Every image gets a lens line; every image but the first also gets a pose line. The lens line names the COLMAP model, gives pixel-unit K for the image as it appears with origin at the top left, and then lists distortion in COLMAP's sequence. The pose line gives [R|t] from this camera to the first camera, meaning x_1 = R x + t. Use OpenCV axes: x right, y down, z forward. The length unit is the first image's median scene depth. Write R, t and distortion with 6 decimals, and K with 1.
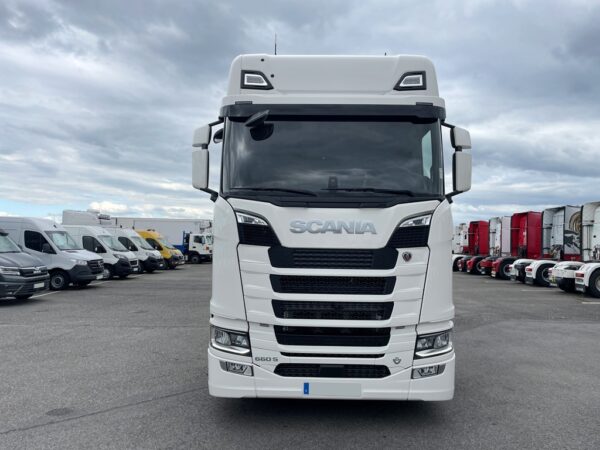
lens RADIAL K [[457.9, 0, 295.8], [0, 457.9, 223.7], [0, 0, 1]] dist [0.062938, -0.061829]
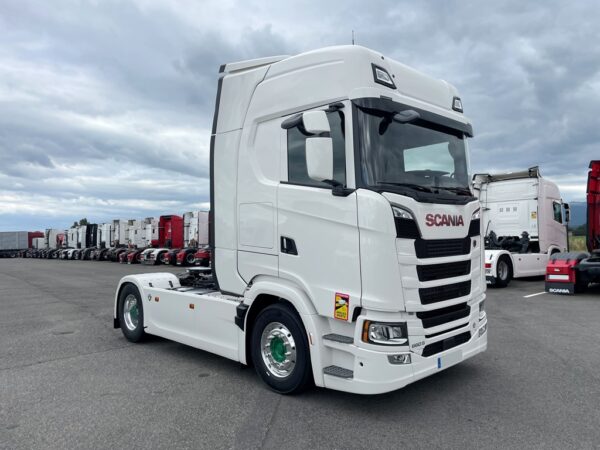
lens RADIAL K [[457.9, 0, 299.1], [0, 457.9, 220.5], [0, 0, 1]] dist [0.062938, -0.061829]
pose [[0.708244, -0.005624, 0.705945, -0.942836], [0.001848, 0.999980, 0.006112, -0.000130], [-0.705965, -0.003024, 0.708240, 0.408397]]
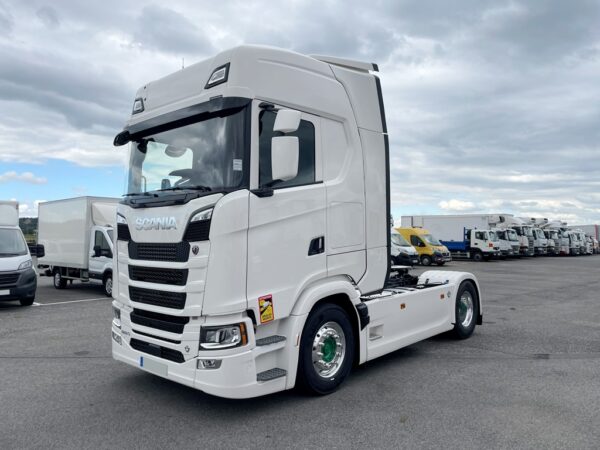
lens RADIAL K [[457.9, 0, 291.2], [0, 457.9, 228.2], [0, 0, 1]] dist [0.062938, -0.061829]
pose [[0.747885, -0.029045, -0.663192, 1.019615], [0.039339, 0.999226, 0.000602, 0.027759], [0.662662, -0.026539, 0.748449, 0.347865]]
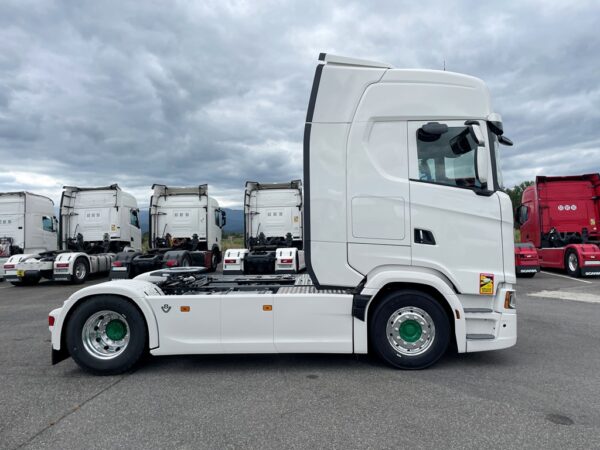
lens RADIAL K [[457.9, 0, 303.8], [0, 457.9, 222.5], [0, 0, 1]] dist [0.062938, -0.061829]
pose [[0.014803, 0.007504, 0.999862, -1.434587], [-0.017904, 0.999814, -0.007238, 0.042985], [-0.999730, -0.017794, 0.014934, 1.510971]]
